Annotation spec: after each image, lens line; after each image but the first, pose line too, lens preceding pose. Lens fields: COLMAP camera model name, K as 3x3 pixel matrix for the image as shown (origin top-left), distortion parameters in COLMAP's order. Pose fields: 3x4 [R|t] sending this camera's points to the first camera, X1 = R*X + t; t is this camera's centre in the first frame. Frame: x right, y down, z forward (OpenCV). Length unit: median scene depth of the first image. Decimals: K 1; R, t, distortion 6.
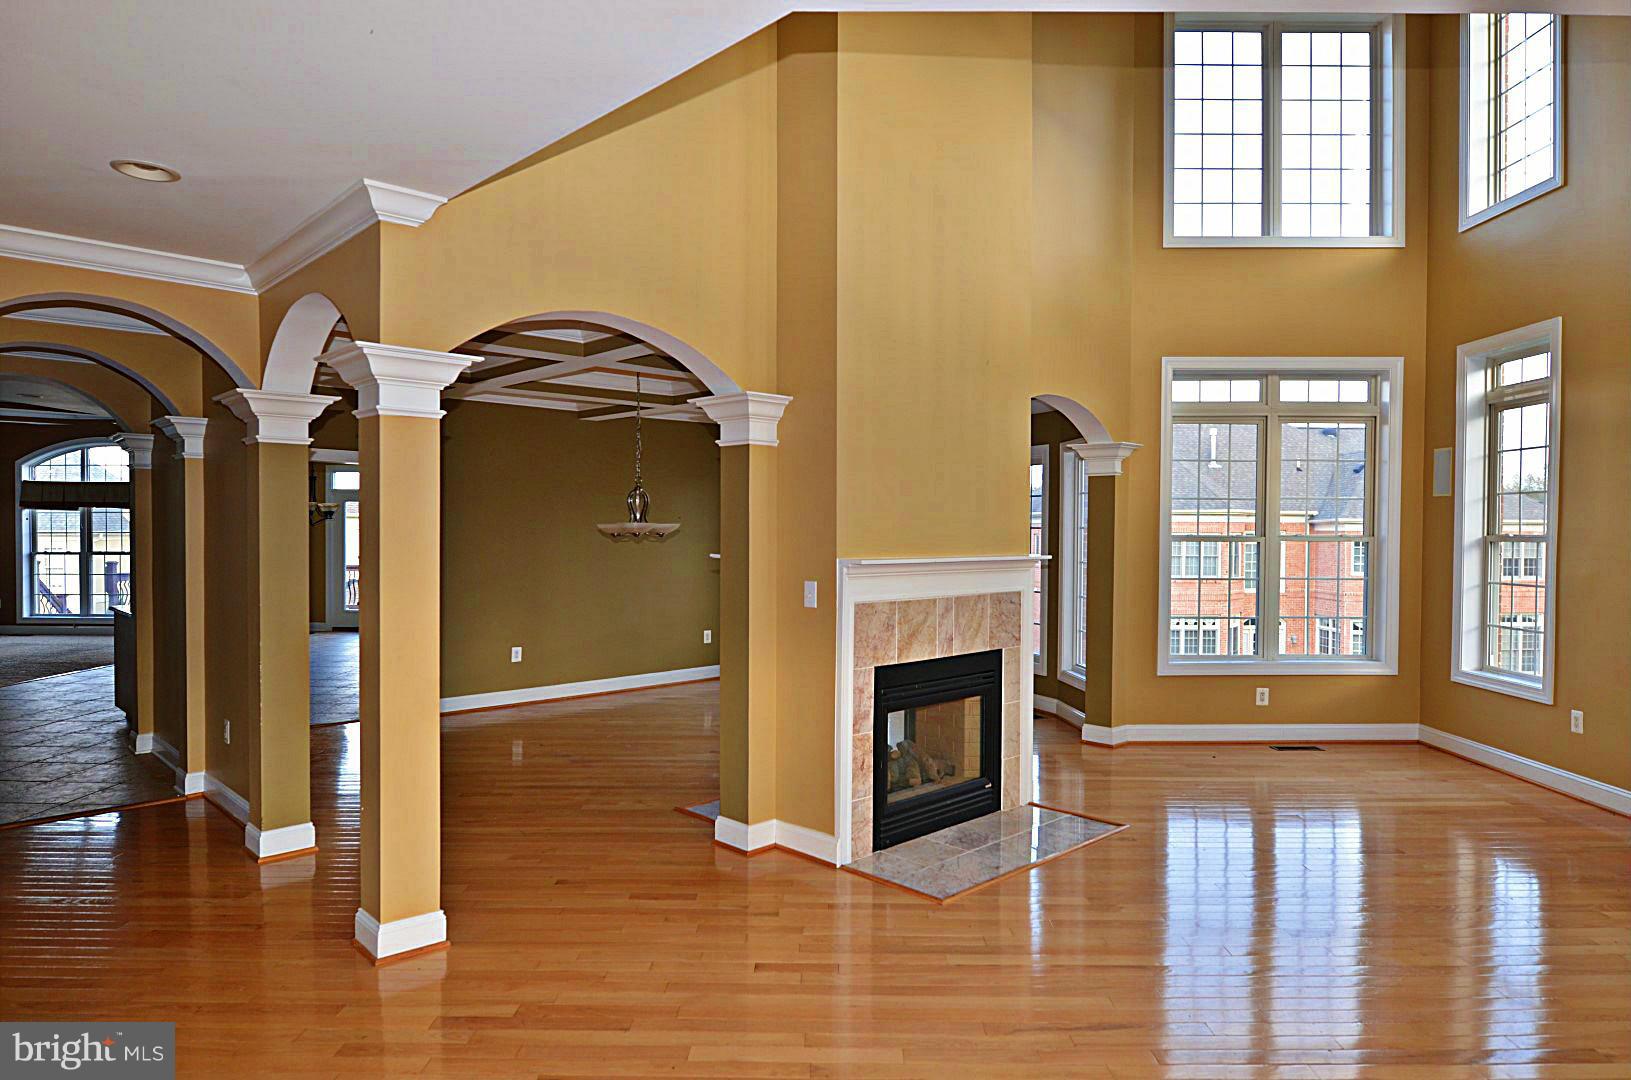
lens RADIAL K [[984.4, 0, 822.9], [0, 984.4, 529.3], [0, 0, 1]] dist [-0.022768, 0.002560]
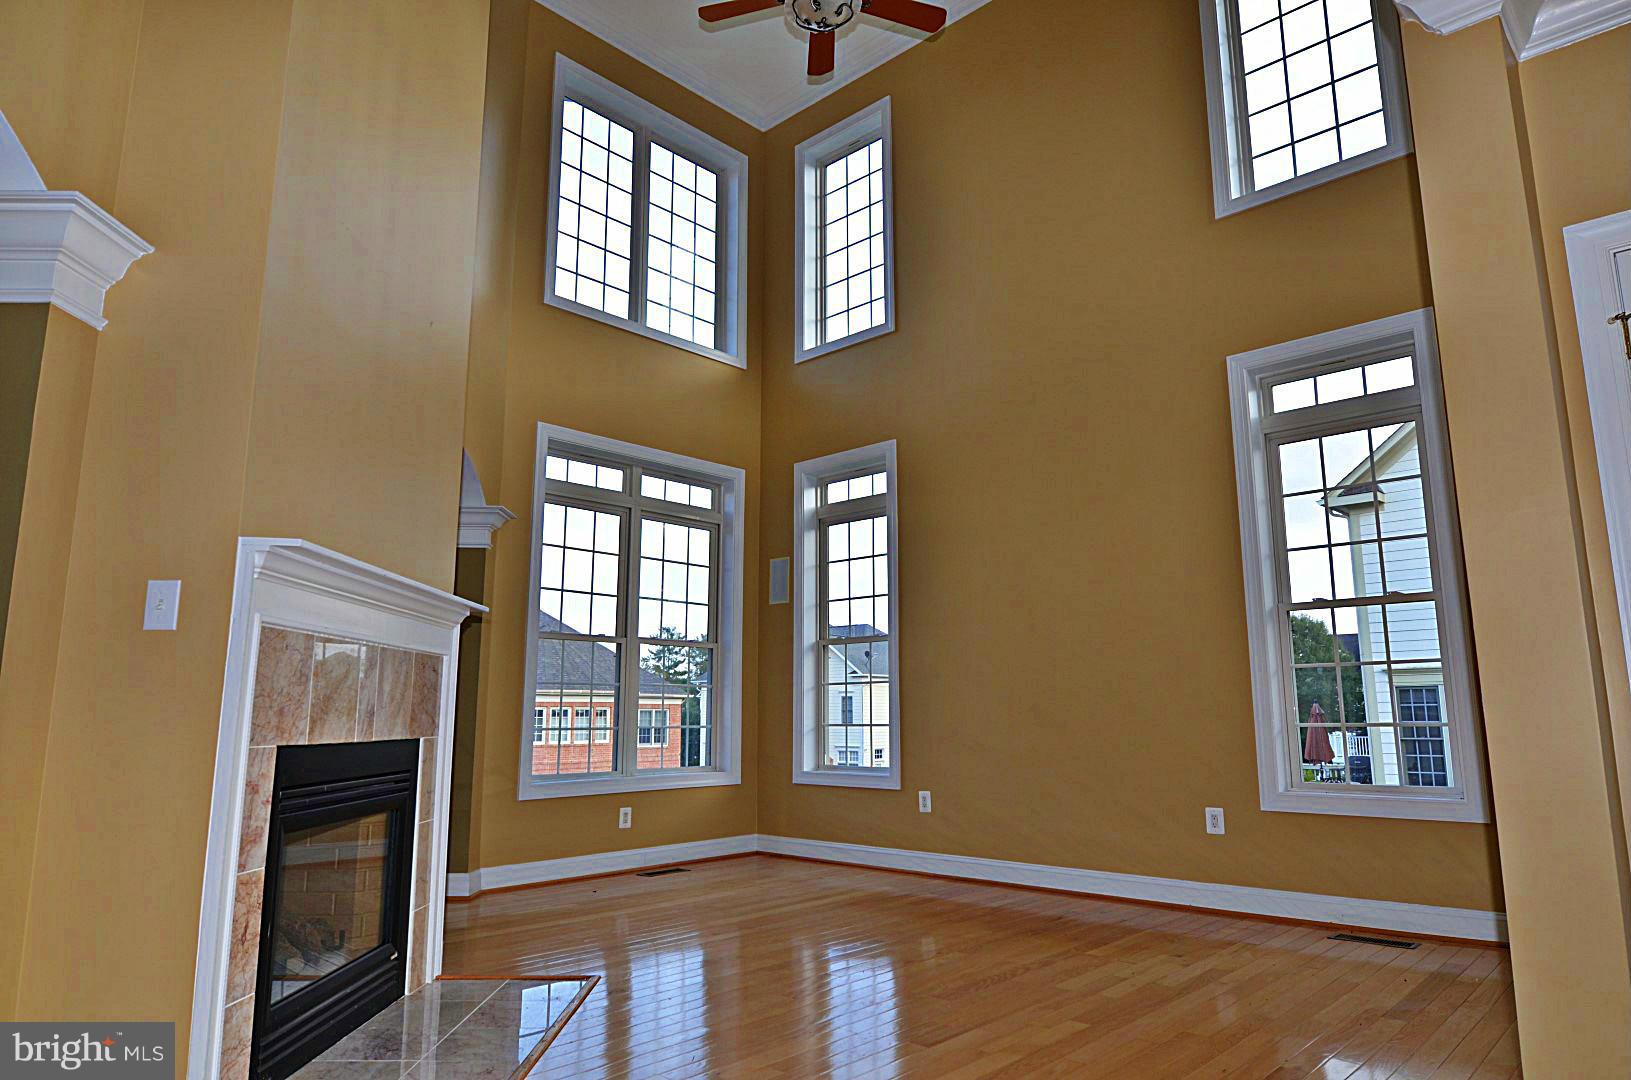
lens RADIAL K [[984.4, 0, 820.6], [0, 984.4, 541.4], [0, 0, 1]] dist [-0.022768, 0.002560]
pose [[0.683351, 0.120010, 0.720159, -0.099446], [0.006527, 0.985354, -0.170397, 0.081331], [-0.730061, 0.121142, 0.672559, 0.260637]]
